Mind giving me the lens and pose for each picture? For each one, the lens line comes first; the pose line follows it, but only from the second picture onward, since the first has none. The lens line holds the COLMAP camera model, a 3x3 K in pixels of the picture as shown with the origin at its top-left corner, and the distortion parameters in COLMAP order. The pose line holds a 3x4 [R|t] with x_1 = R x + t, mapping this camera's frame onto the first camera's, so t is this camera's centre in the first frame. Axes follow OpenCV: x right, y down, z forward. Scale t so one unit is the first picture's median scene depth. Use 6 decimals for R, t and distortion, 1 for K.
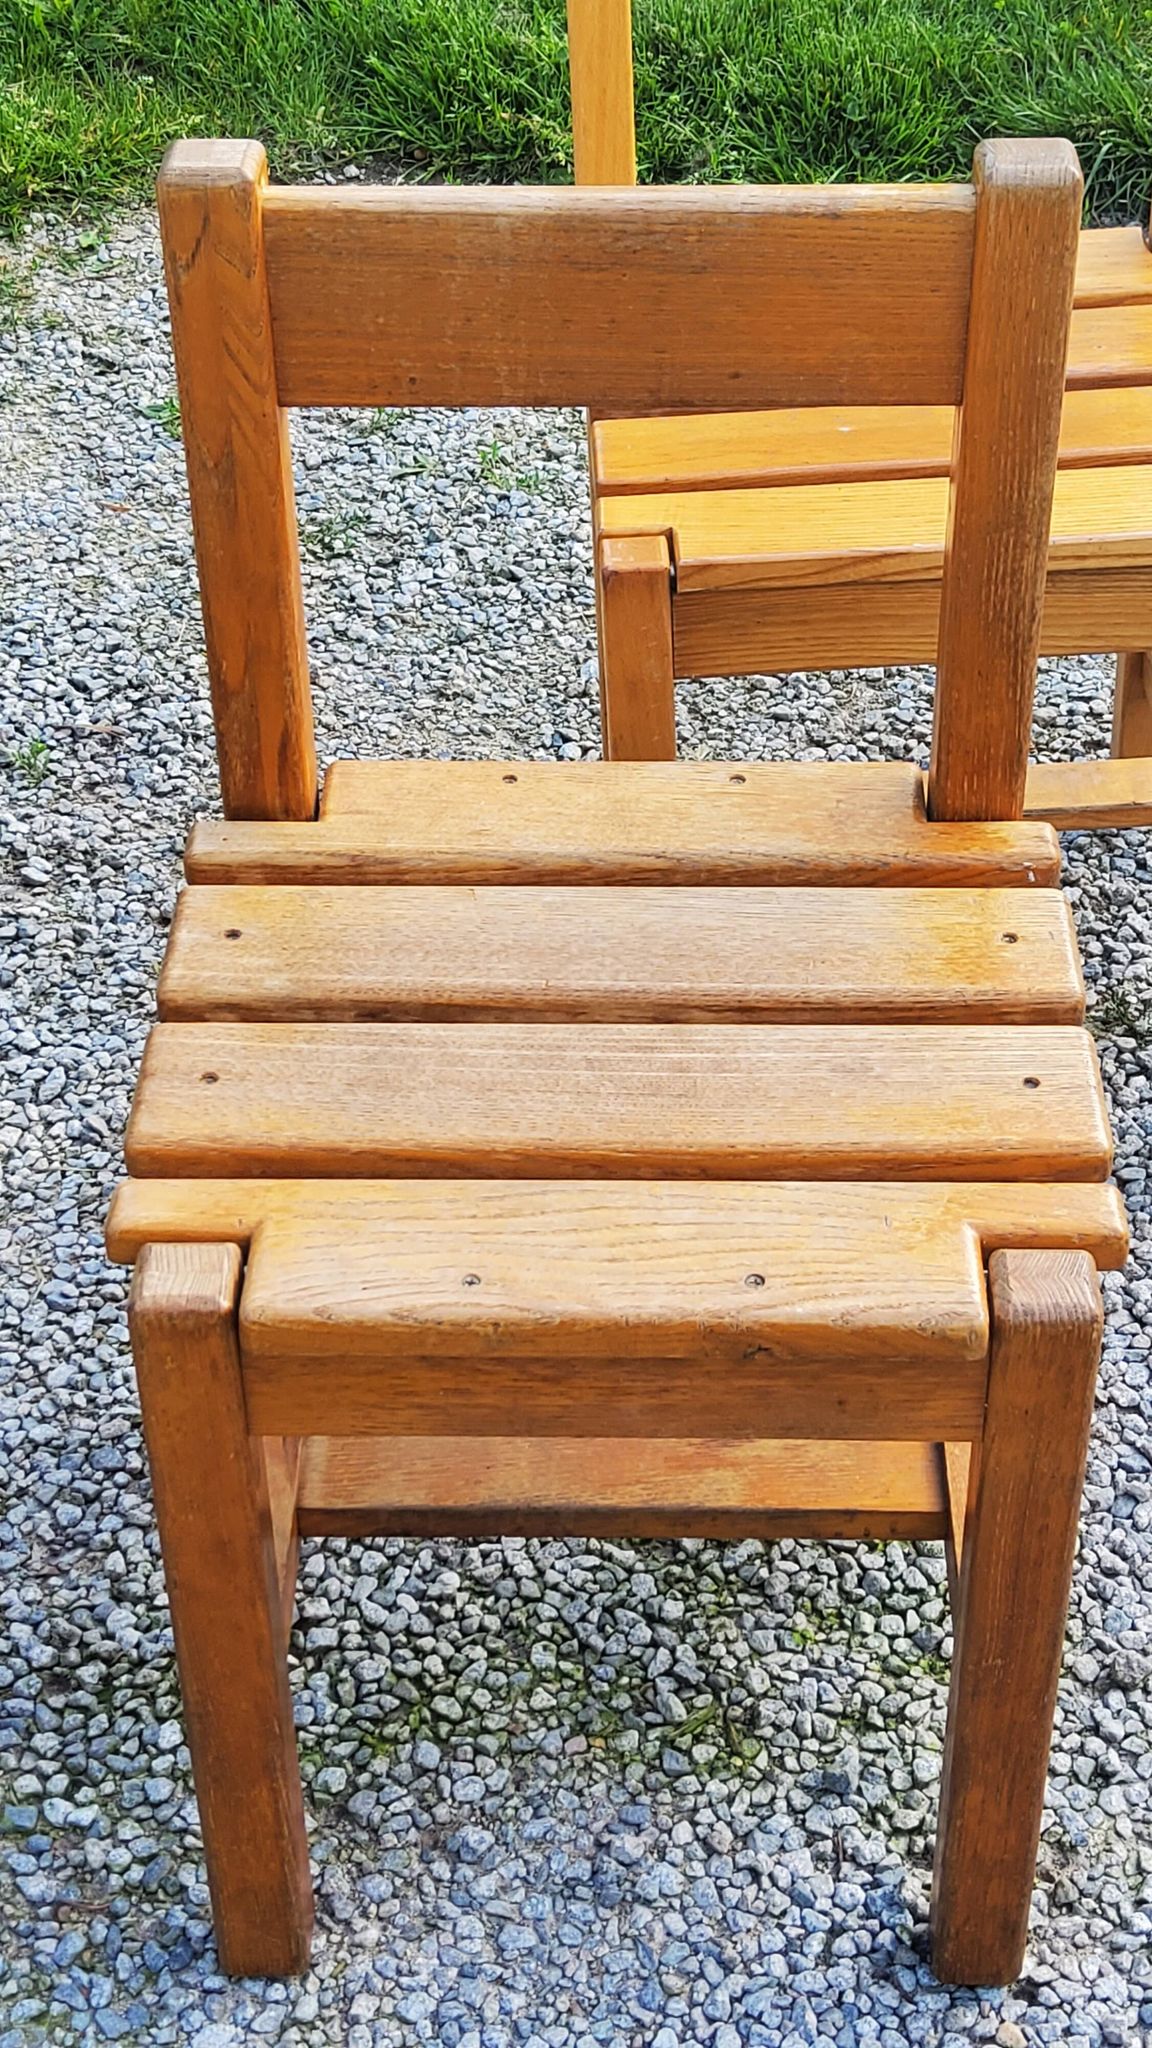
lens RADIAL K [[3048.6, 0, 579.9], [0, 3048.6, 1018.0], [0, 0, 1]] dist [0.114636, 0.000000]
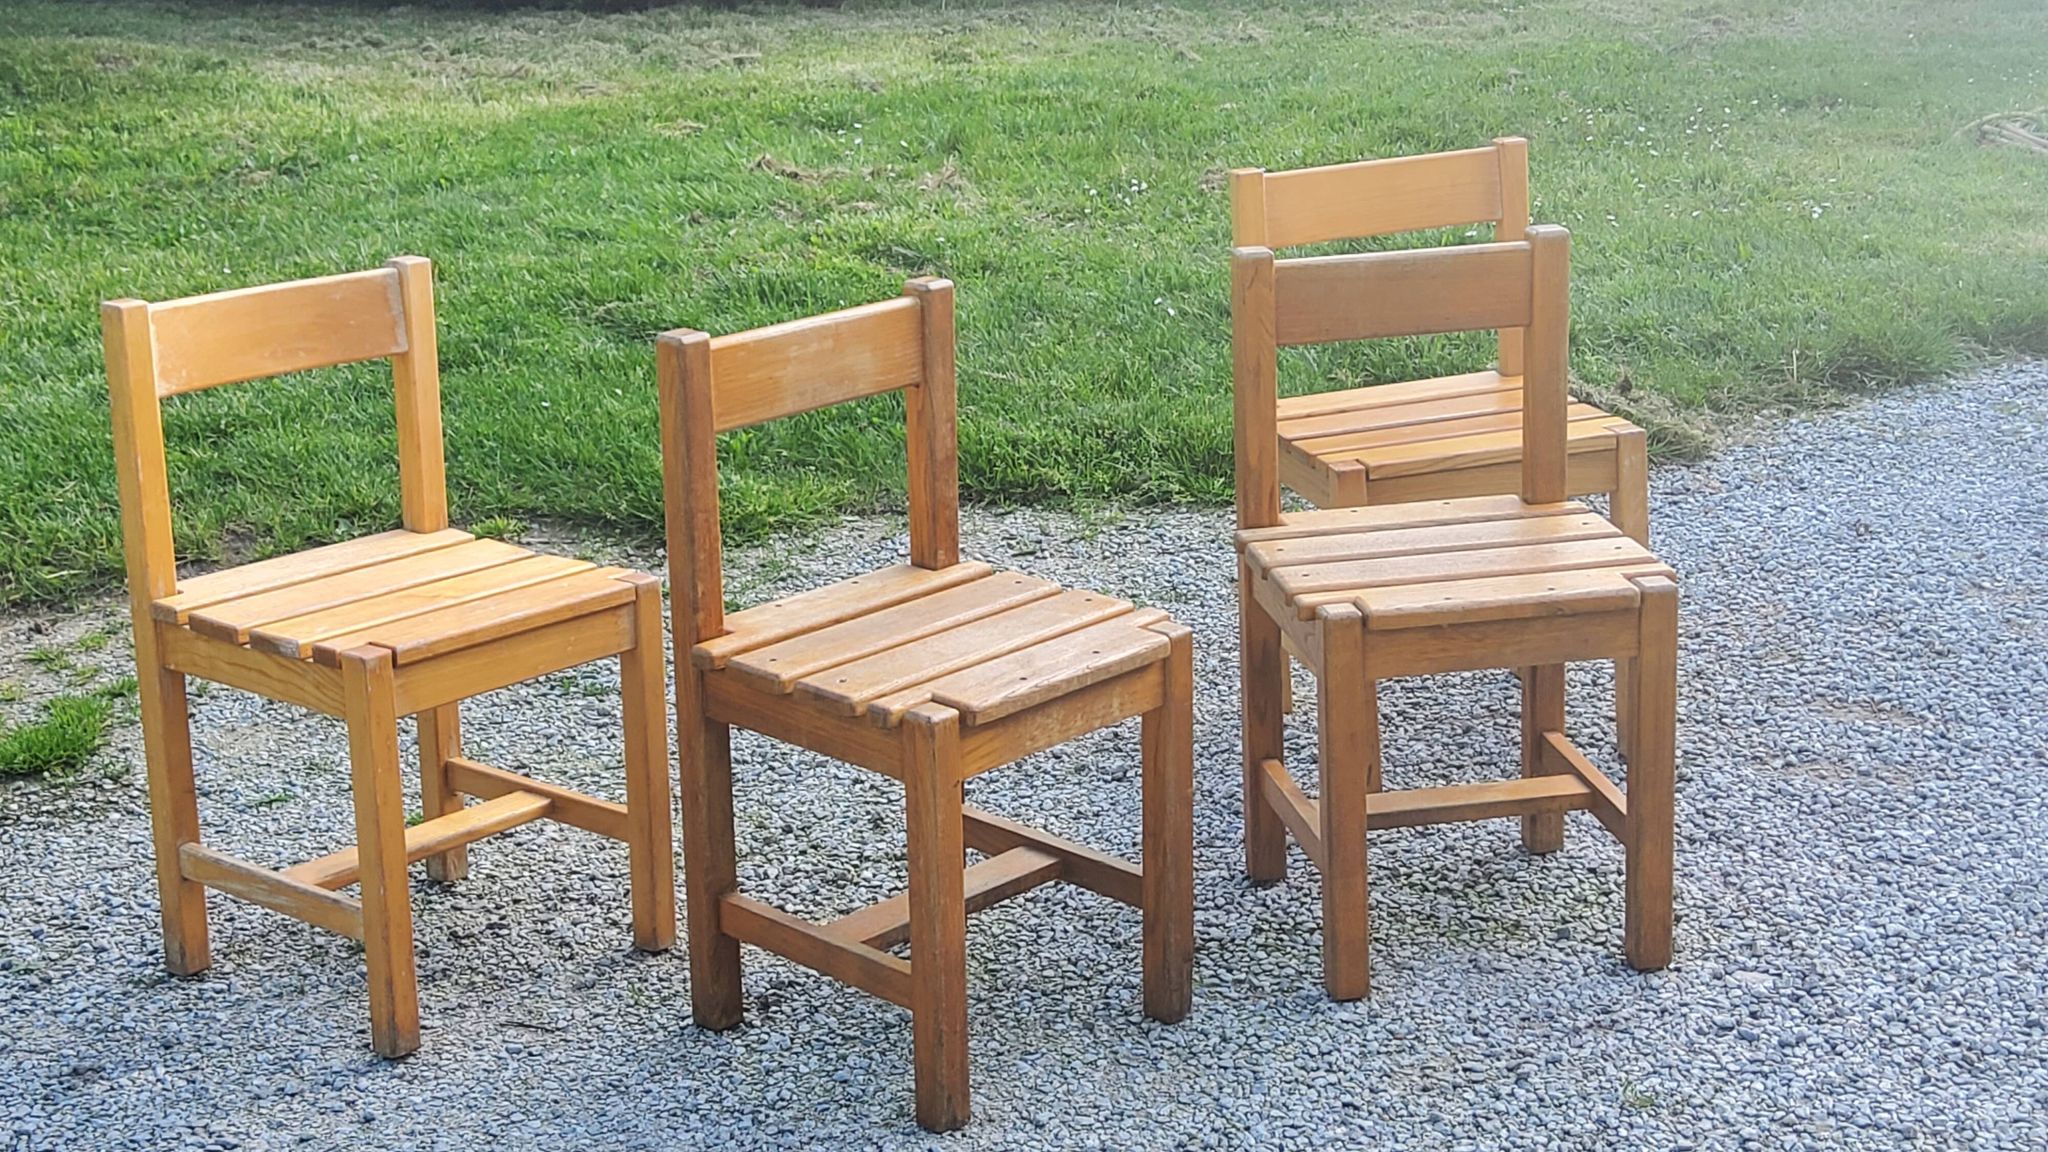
lens RADIAL K [[3048.6, 0, 1014.0], [0, 3048.6, 583.8], [0, 0, 1]] dist [0.114636, 0.000000]
pose [[0.980620, -0.081519, 0.178154, -0.612743], [0.141761, 0.922898, -0.358000, 0.678670], [-0.135234, 0.376317, 0.916568, -0.969643]]
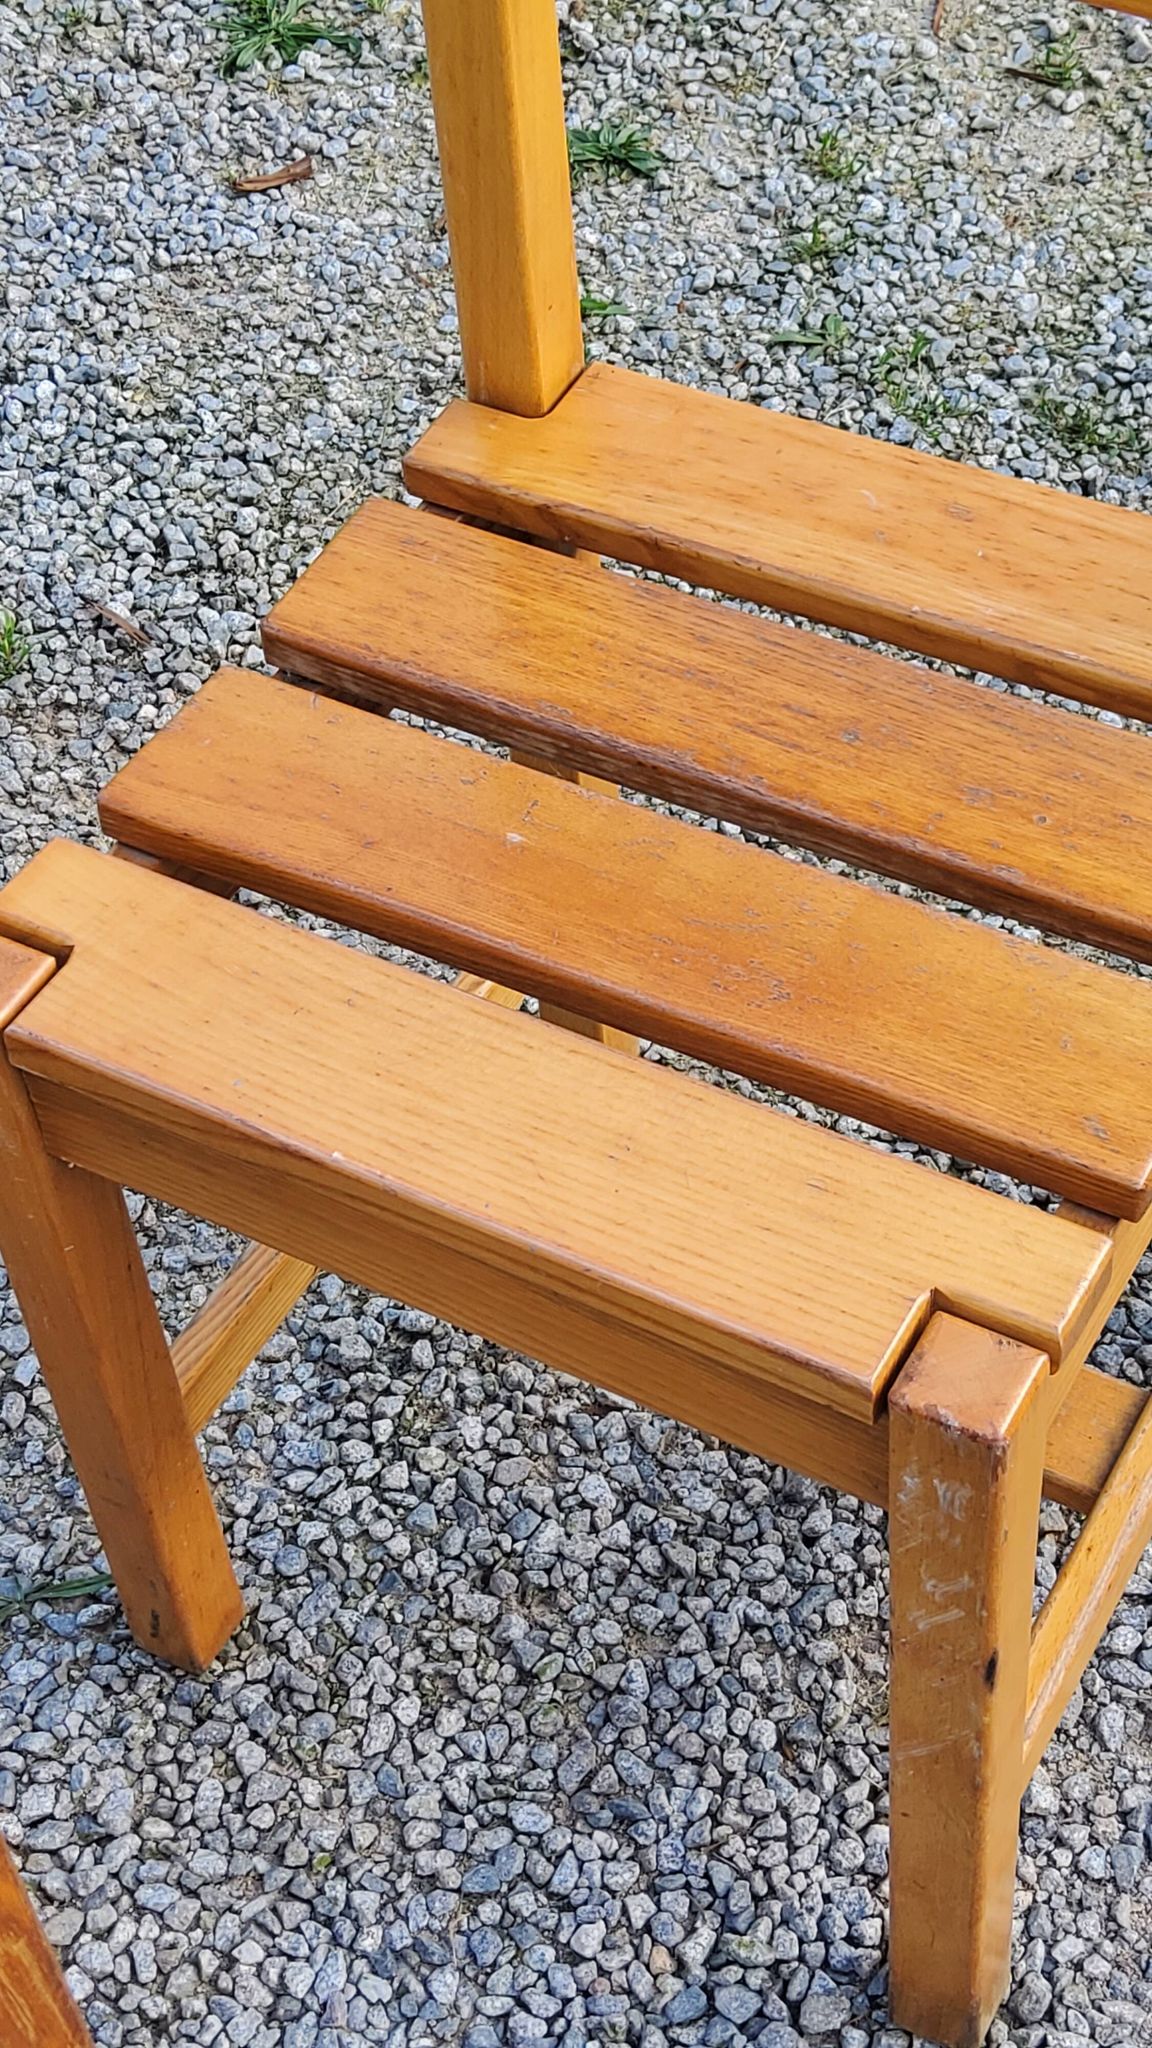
lens RADIAL K [[3048.6, 0, 594.0], [0, 3048.6, 1011.5], [0, 0, 1]] dist [0.114636, 0.000000]
pose [[0.854772, 0.381529, -0.351853, 0.334049], [-0.290515, 0.913507, 0.284793, -0.347323], [0.430077, -0.141214, 0.891680, 0.481946]]
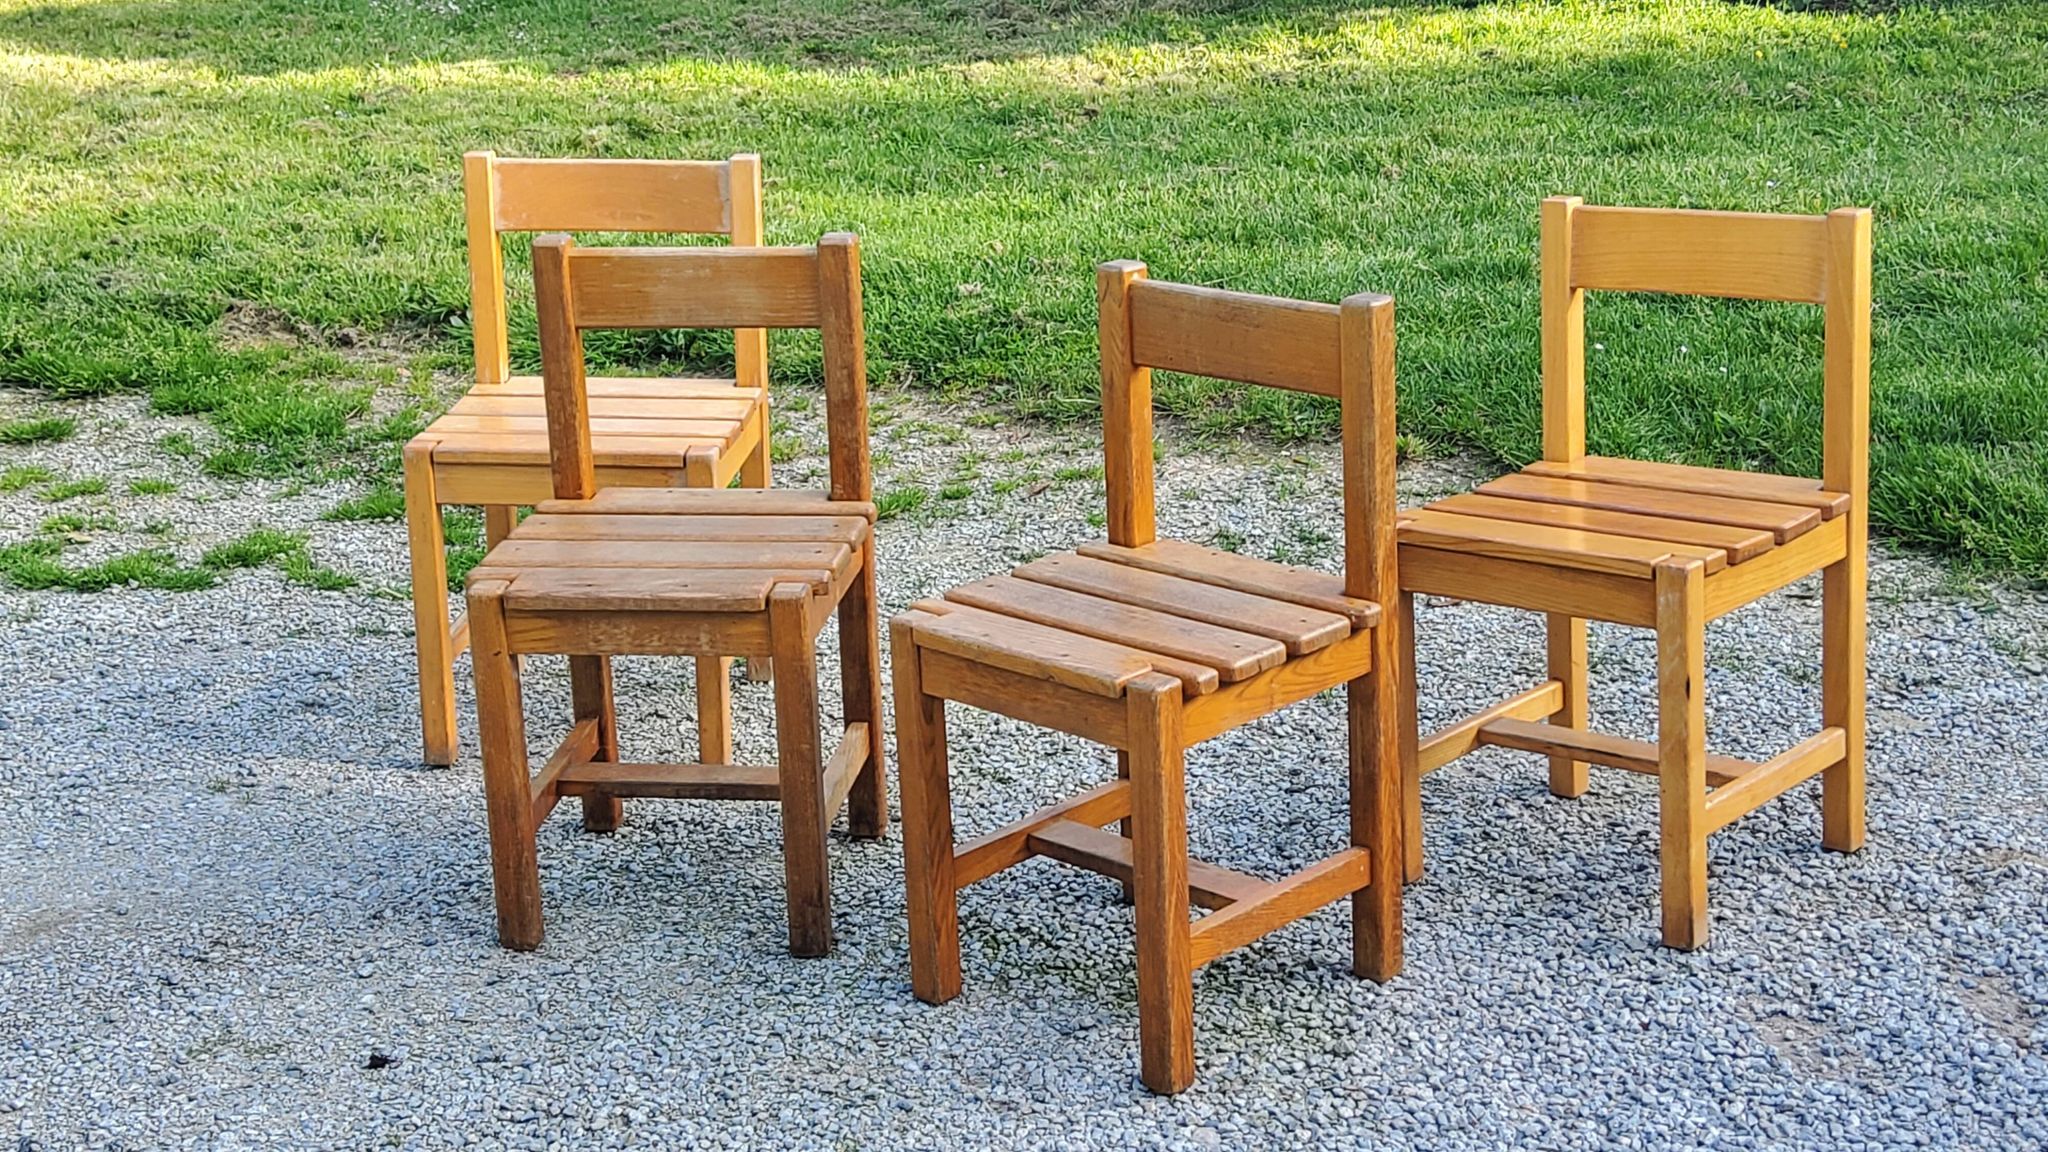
lens RADIAL K [[3048.6, 0, 998.4], [0, 3048.6, 547.2], [0, 0, 1]] dist [0.114636, 0.000000]
pose [[0.722746, 0.169809, -0.669927, 1.182890], [-0.394317, 0.897404, -0.197938, 0.369037], [0.567584, 0.407223, 0.715554, -0.614883]]
